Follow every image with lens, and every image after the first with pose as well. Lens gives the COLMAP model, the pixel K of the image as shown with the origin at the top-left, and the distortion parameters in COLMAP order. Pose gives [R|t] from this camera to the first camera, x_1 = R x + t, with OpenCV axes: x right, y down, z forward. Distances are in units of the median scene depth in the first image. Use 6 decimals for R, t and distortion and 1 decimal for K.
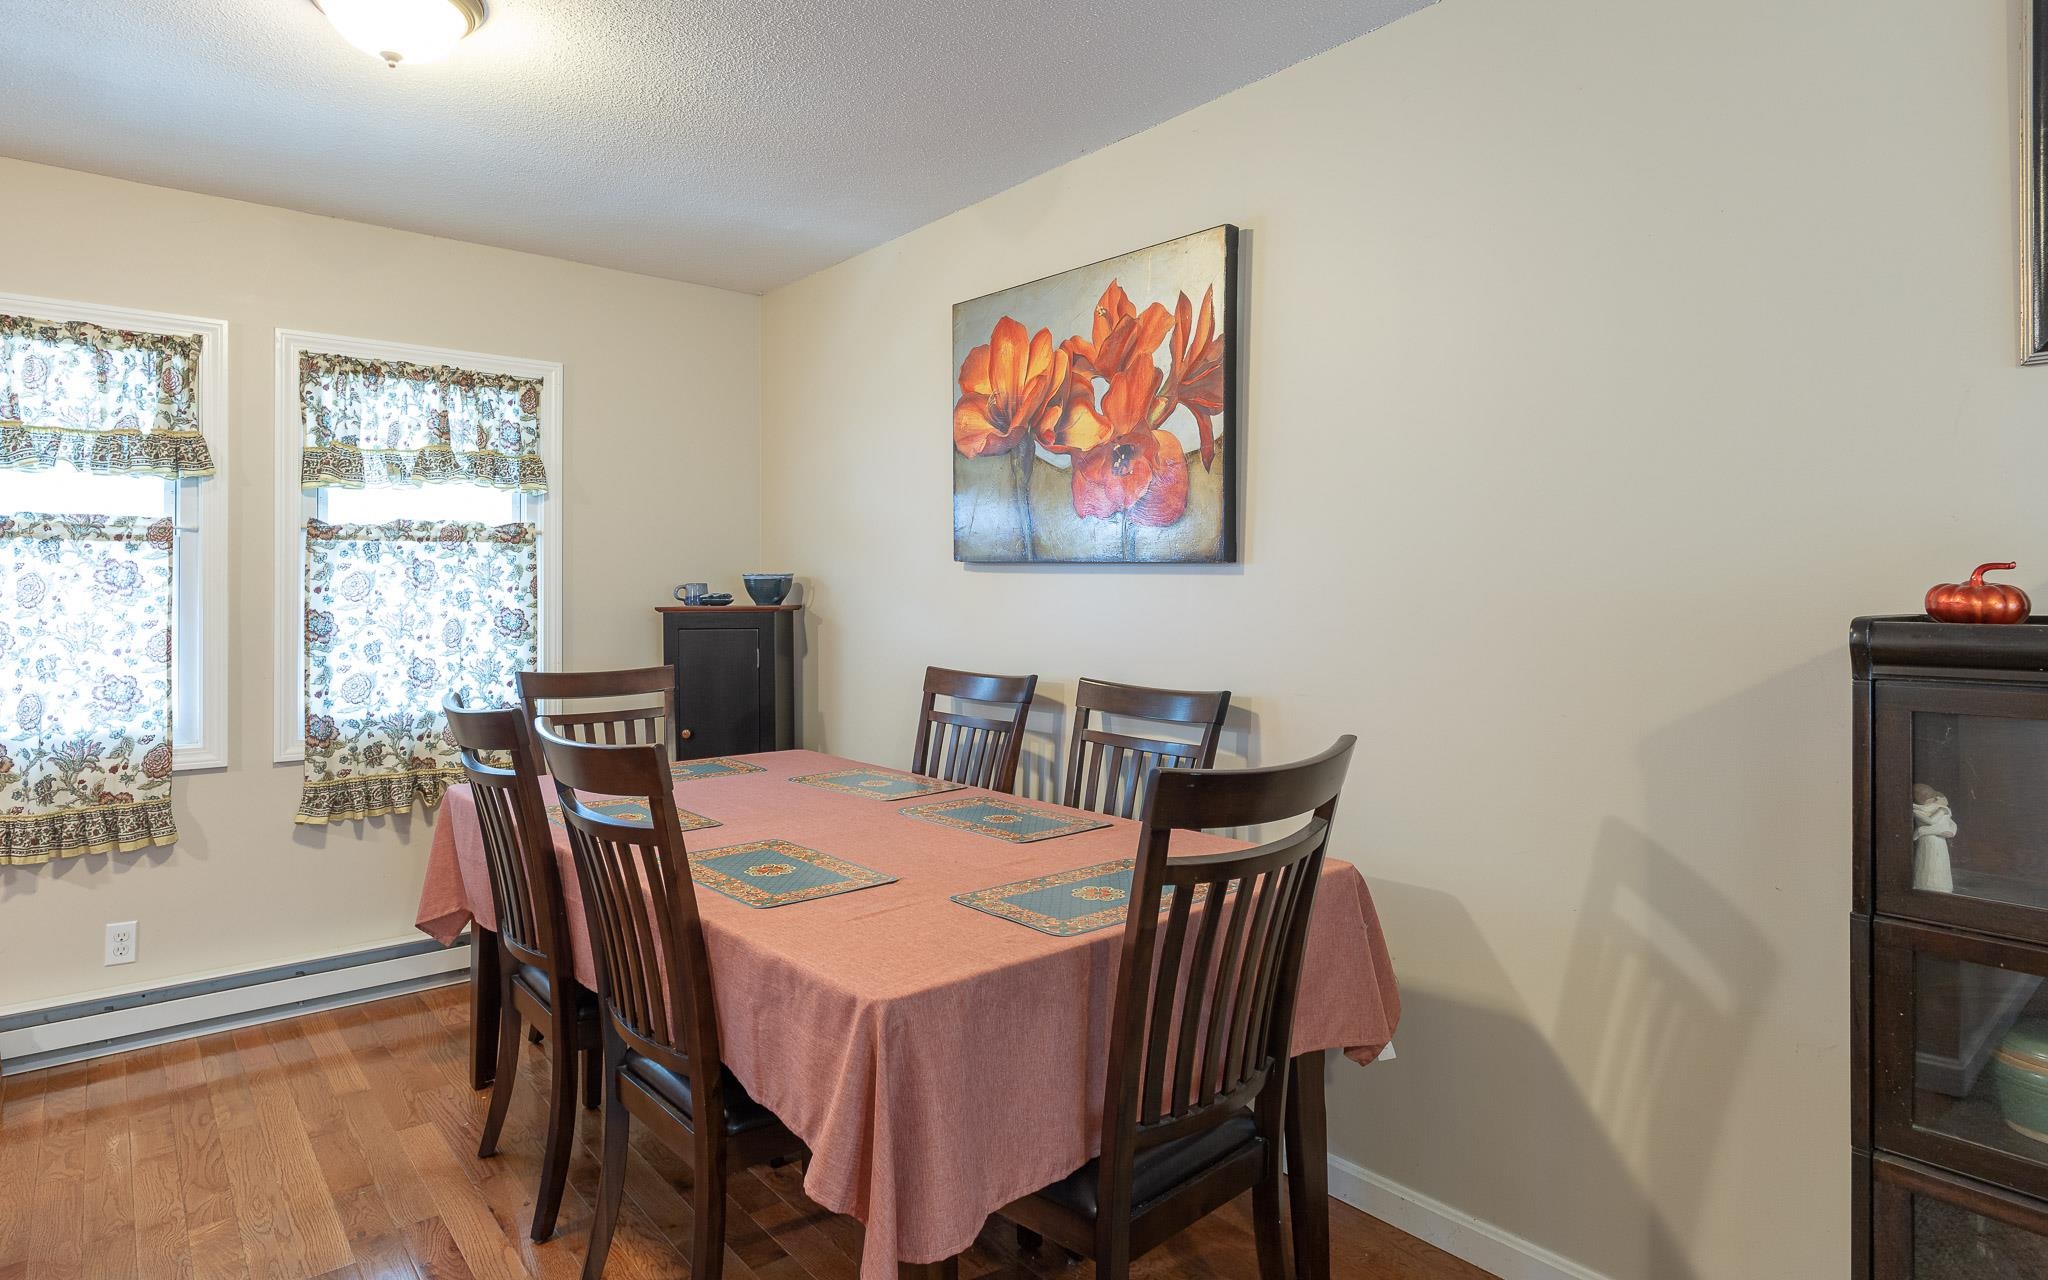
lens RADIAL K [[1109.0, 0, 965.0], [0, 1109.0, 588.5], [0, 0, 1]] dist [0.009753, -0.005047]
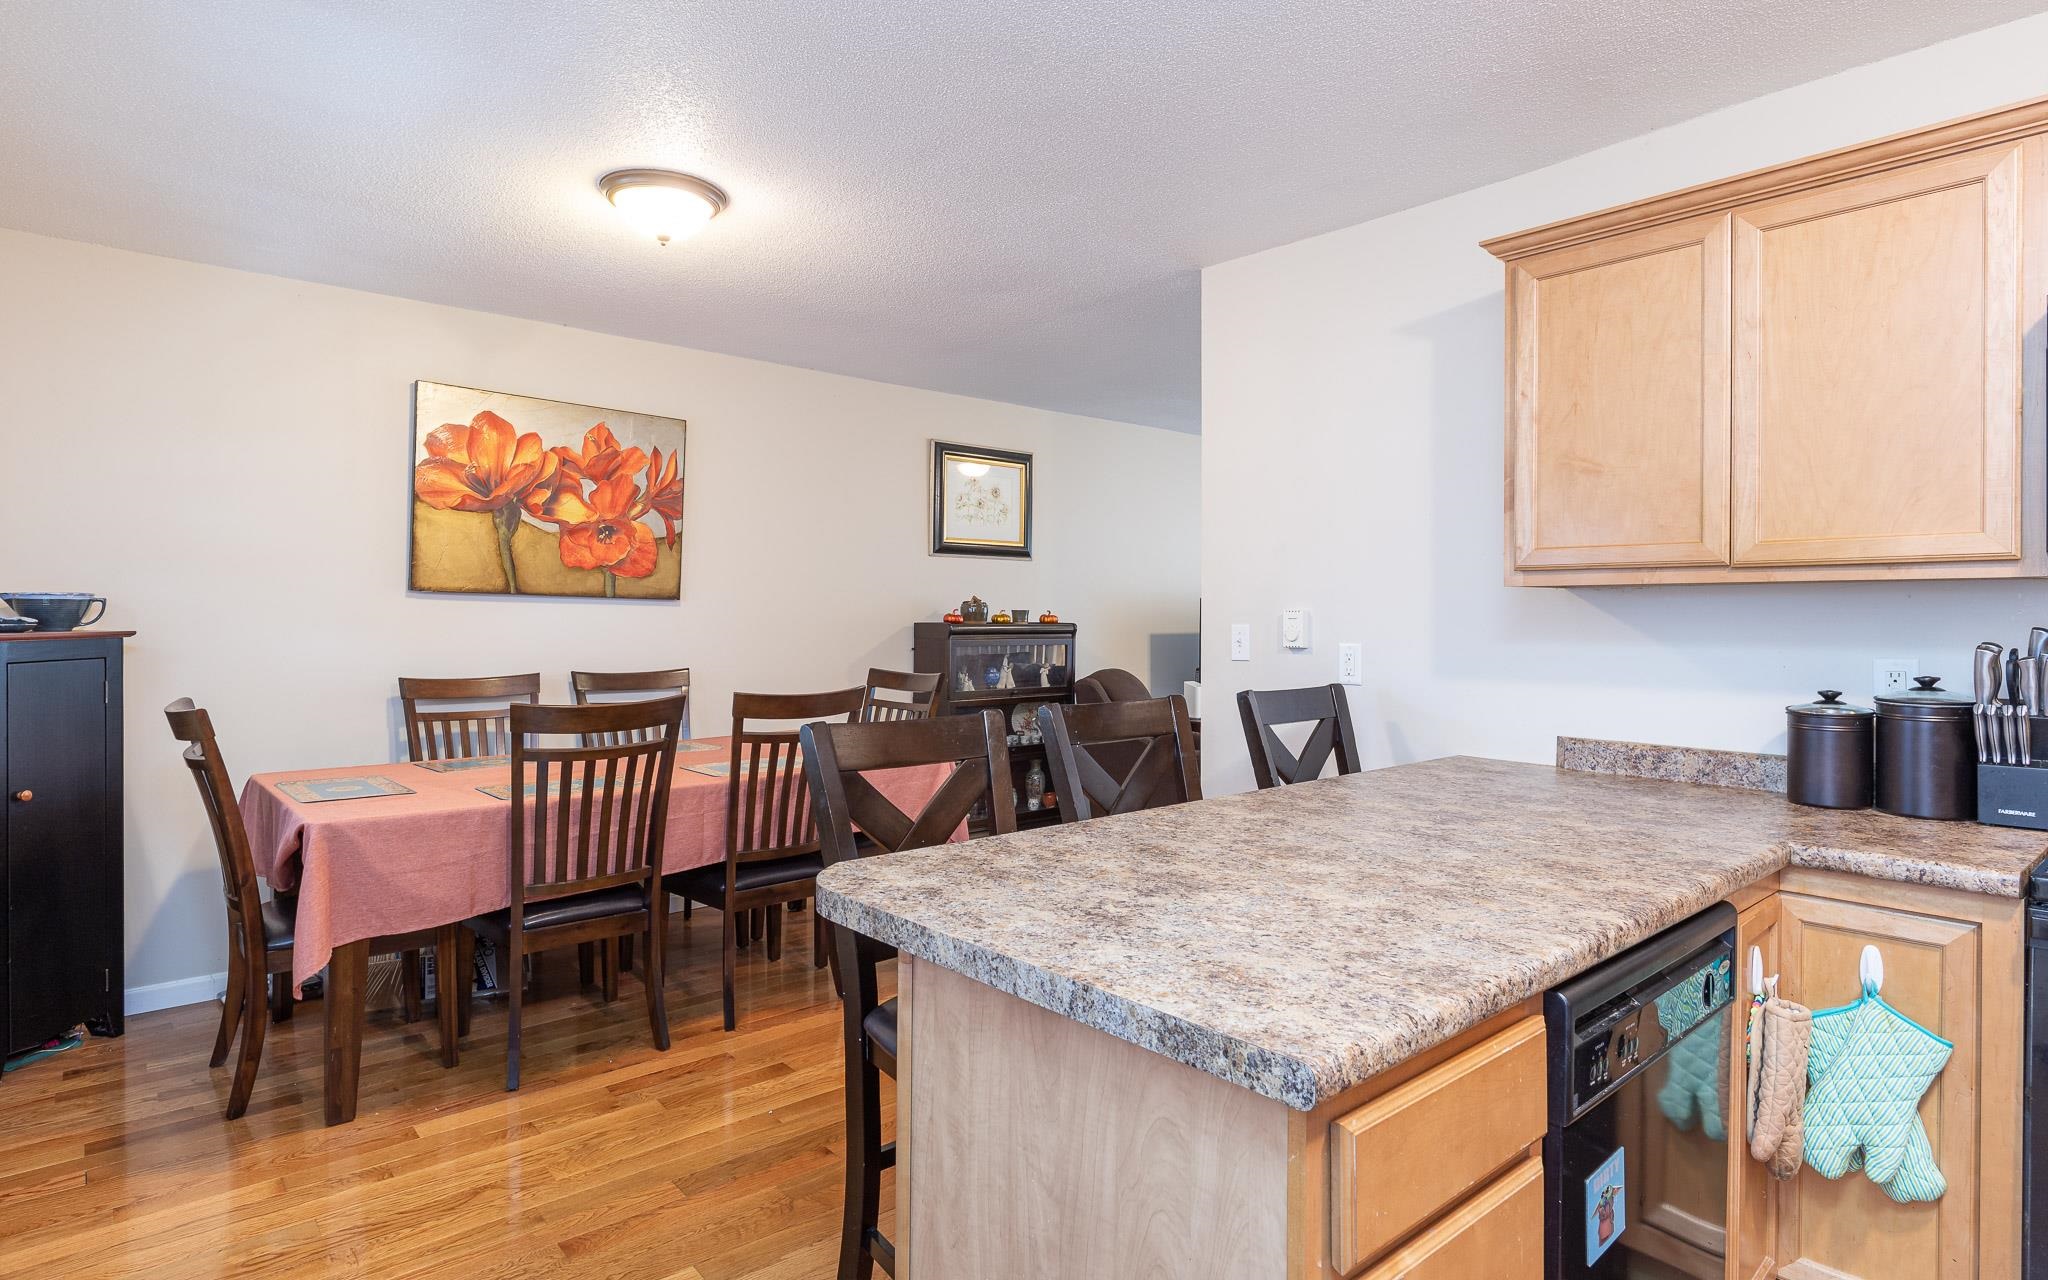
lens RADIAL K [[1109.0, 0, 1025.3], [0, 1109.0, 621.9], [0, 0, 1]] dist [0.009753, -0.005047]
pose [[-0.051687, -0.002353, 0.998661, -1.351726], [-0.002372, 0.999995, 0.002233, 0.005977], [-0.998660, -0.002253, -0.051693, 0.422174]]
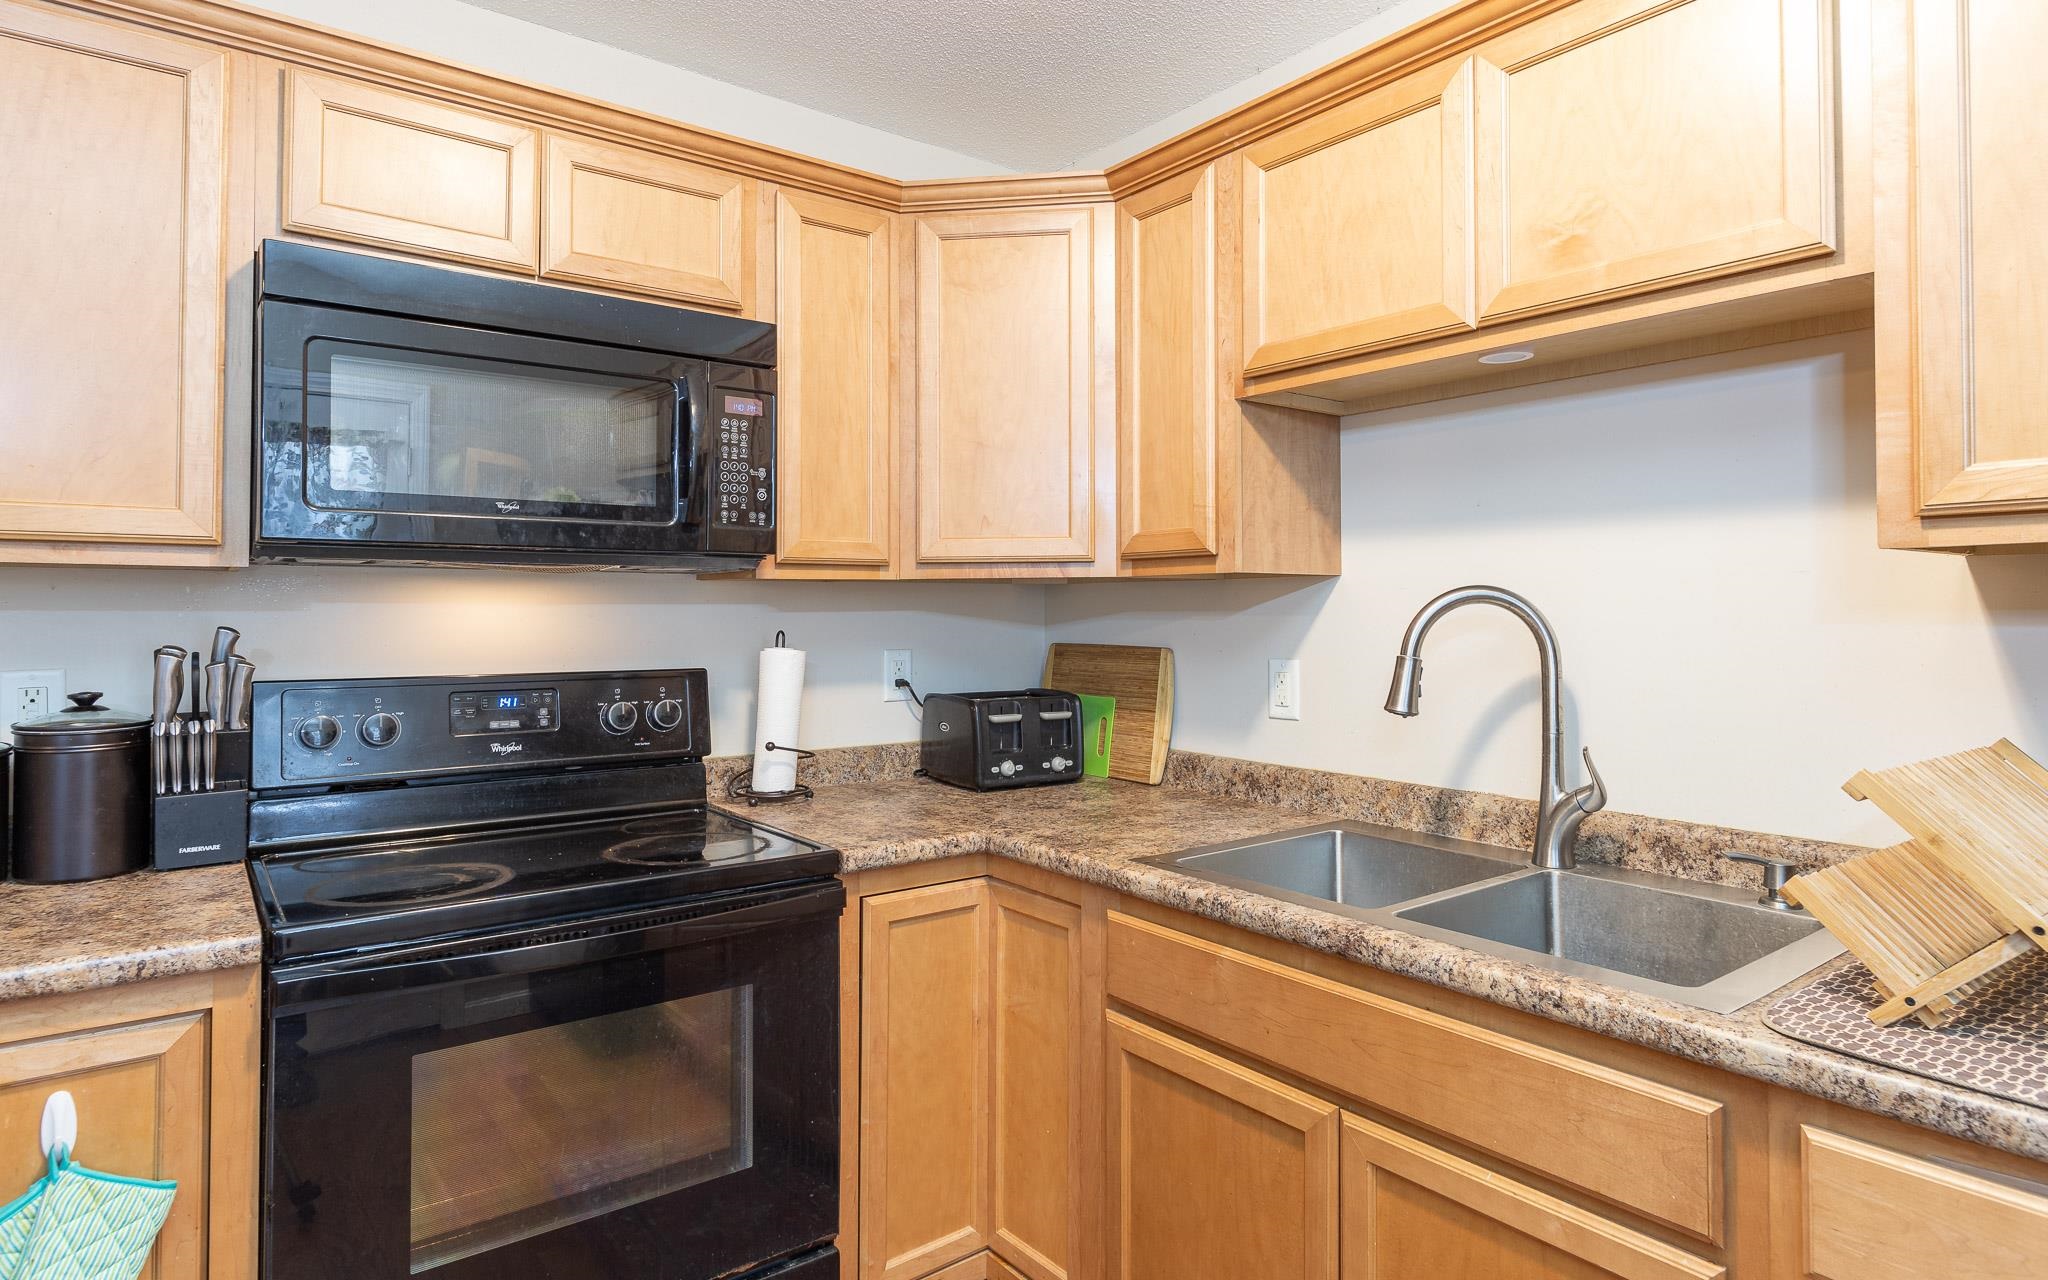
lens RADIAL K [[1109.0, 0, 1025.2], [0, 1109.0, 595.2], [0, 0, 1]] dist [0.009753, -0.005047]
pose [[-0.999508, 0.002379, 0.031284, -1.146488], [0.001878, 0.999869, -0.016047, 0.003080], [-0.031318, -0.015981, -0.999382, 0.340571]]
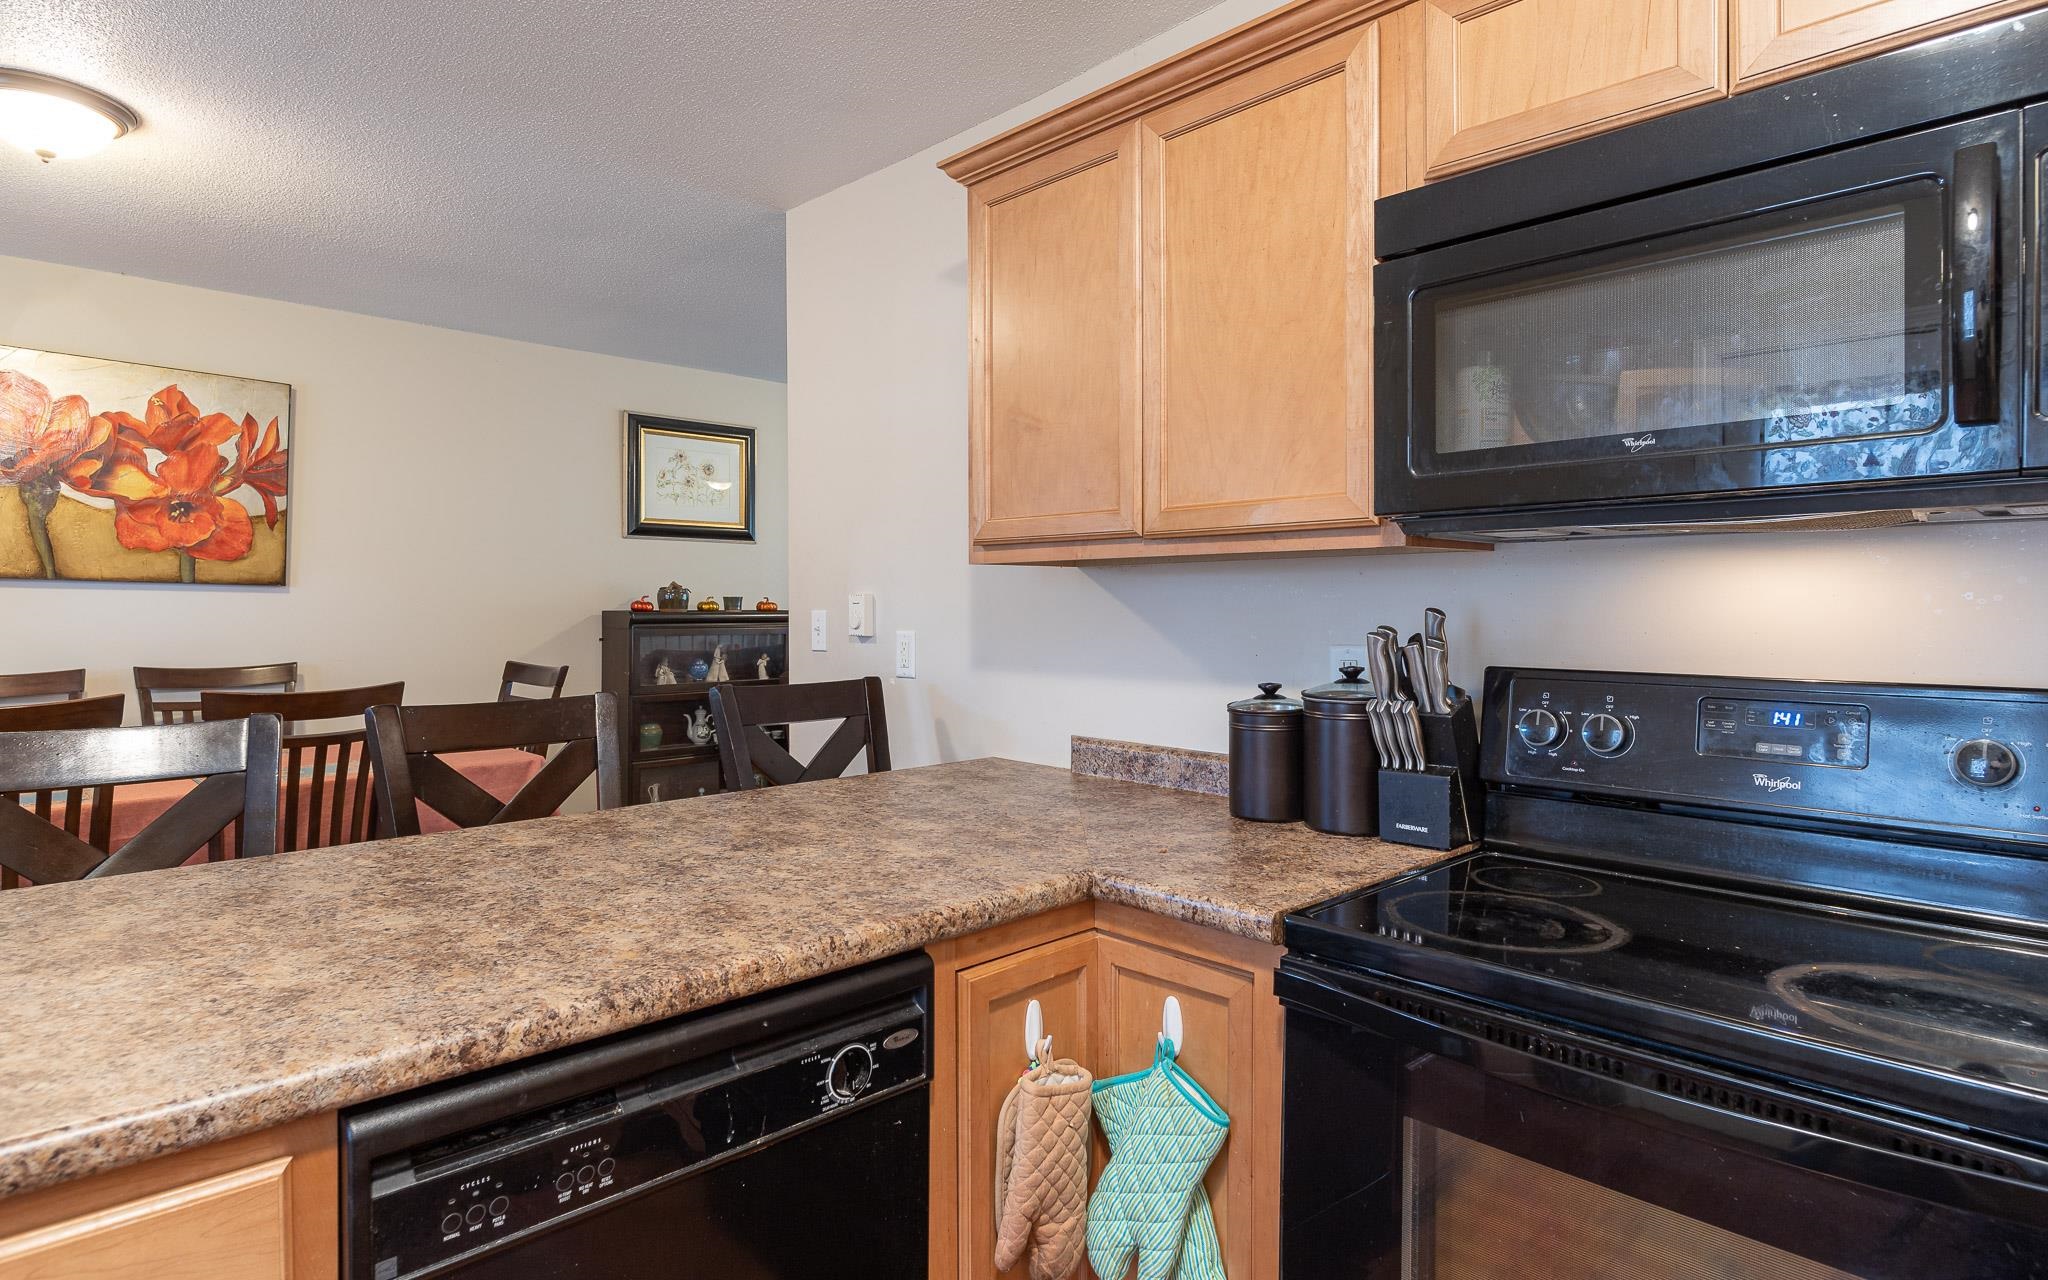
lens RADIAL K [[1109.0, 0, 1030.9], [0, 1109.0, 621.4], [0, 0, 1]] dist [0.009753, -0.005047]
pose [[-0.096331, -0.010974, 0.995289, -1.254737], [0.000582, 0.999938, 0.011081, 0.009654], [-0.995349, 0.001646, -0.096319, 0.038457]]
